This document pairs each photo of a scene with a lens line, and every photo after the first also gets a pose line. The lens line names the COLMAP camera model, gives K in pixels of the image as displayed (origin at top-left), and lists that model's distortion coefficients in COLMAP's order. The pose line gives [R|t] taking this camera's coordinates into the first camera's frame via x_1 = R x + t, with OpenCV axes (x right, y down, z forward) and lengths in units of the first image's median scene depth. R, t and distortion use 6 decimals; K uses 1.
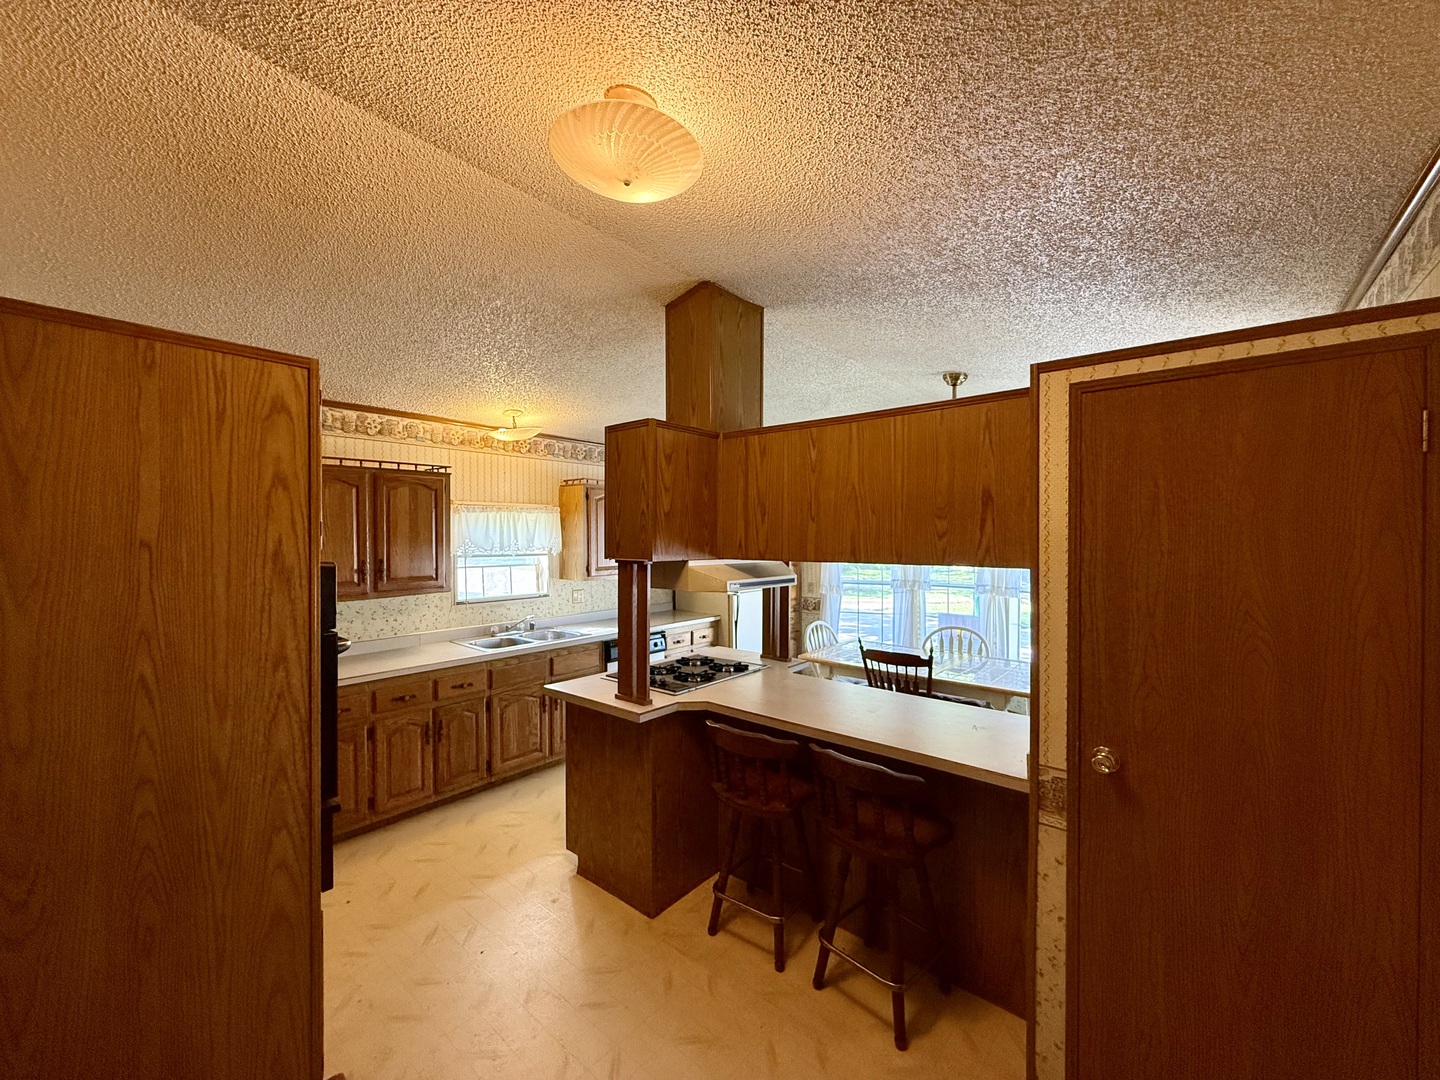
lens RADIAL K [[572.1, 0, 717.8], [0, 572.1, 543.0], [0, 0, 1]] dist [-0.000751, 0.000405]
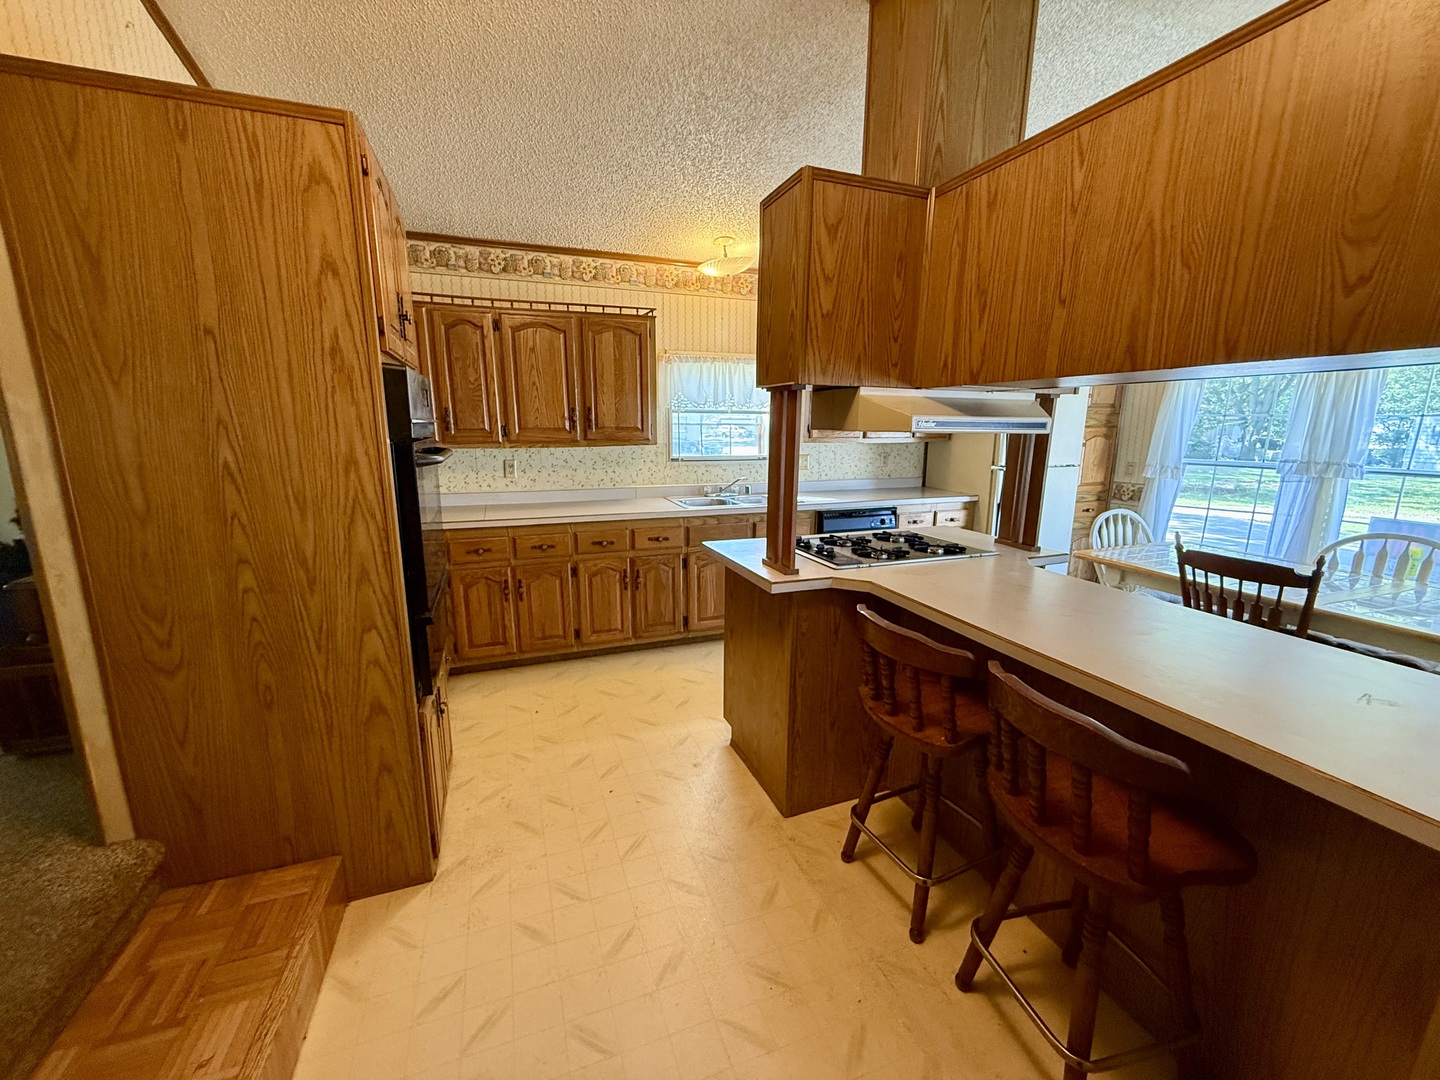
lens RADIAL K [[572.1, 0, 717.8], [0, 572.1, 543.0], [0, 0, 1]] dist [-0.000751, 0.000405]
pose [[0.871296, 0.104929, -0.479409, 0.140860], [-0.011604, 0.981007, 0.193625, 0.077334], [0.490621, -0.163141, 0.855965, 0.246432]]
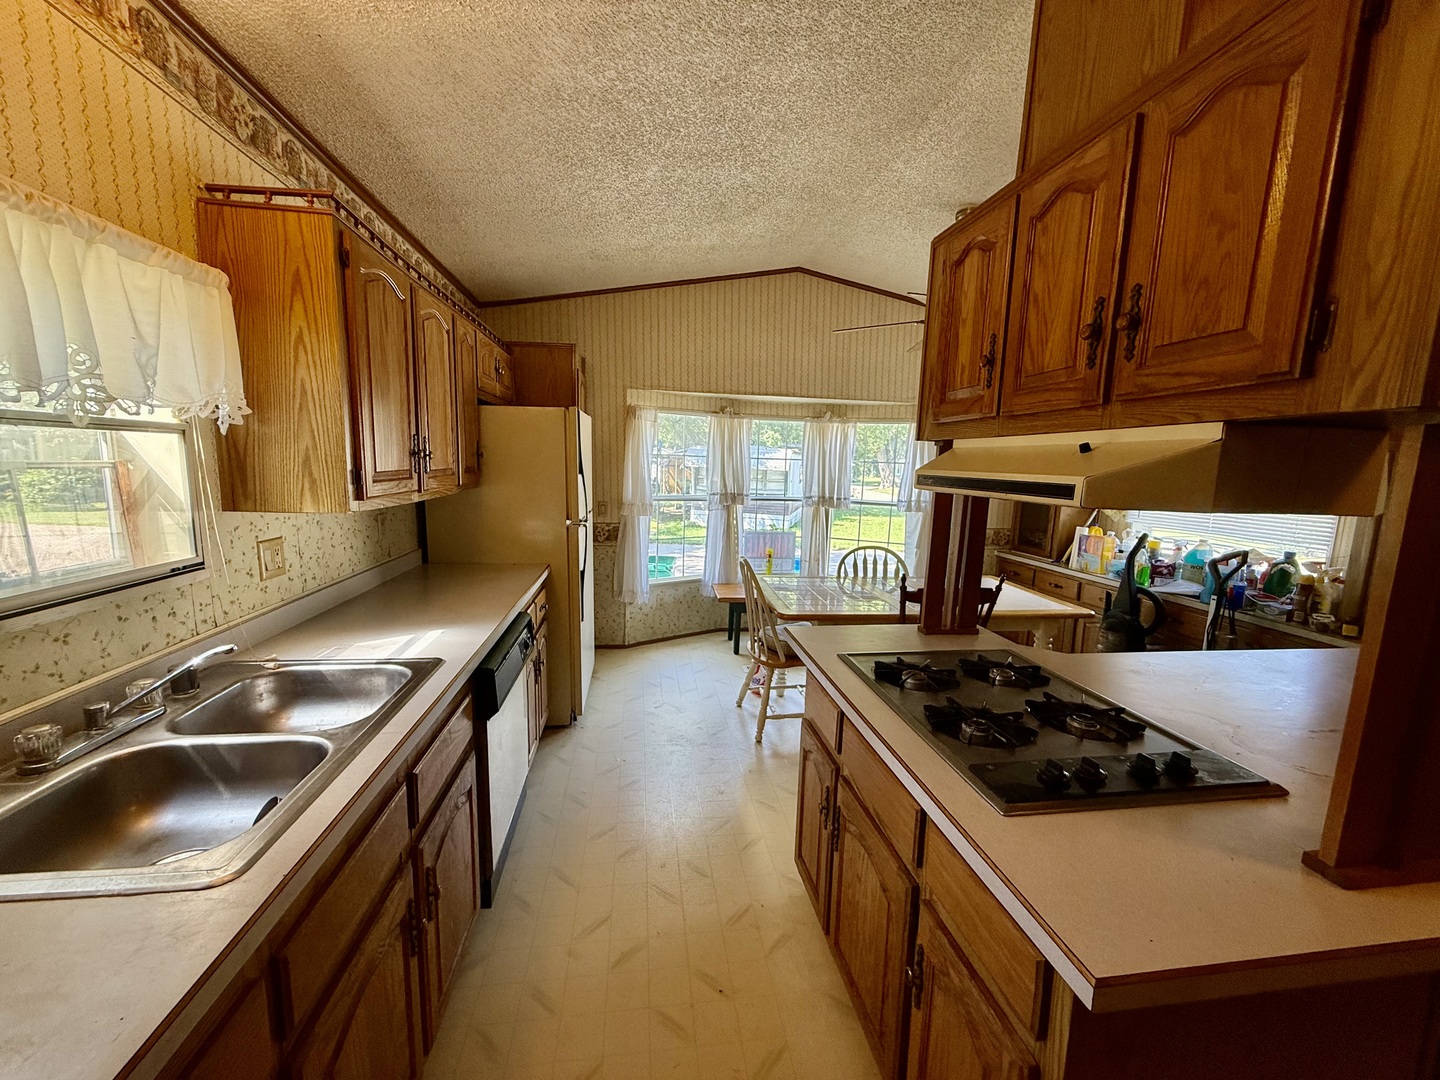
lens RADIAL K [[572.1, 0, 717.8], [0, 572.1, 543.0], [0, 0, 1]] dist [-0.000751, 0.000405]
pose [[0.669063, -0.087061, 0.738089, -0.541644], [-0.019596, 0.990703, 0.134622, 0.053020], [-0.742947, -0.104534, 0.661137, 0.956185]]
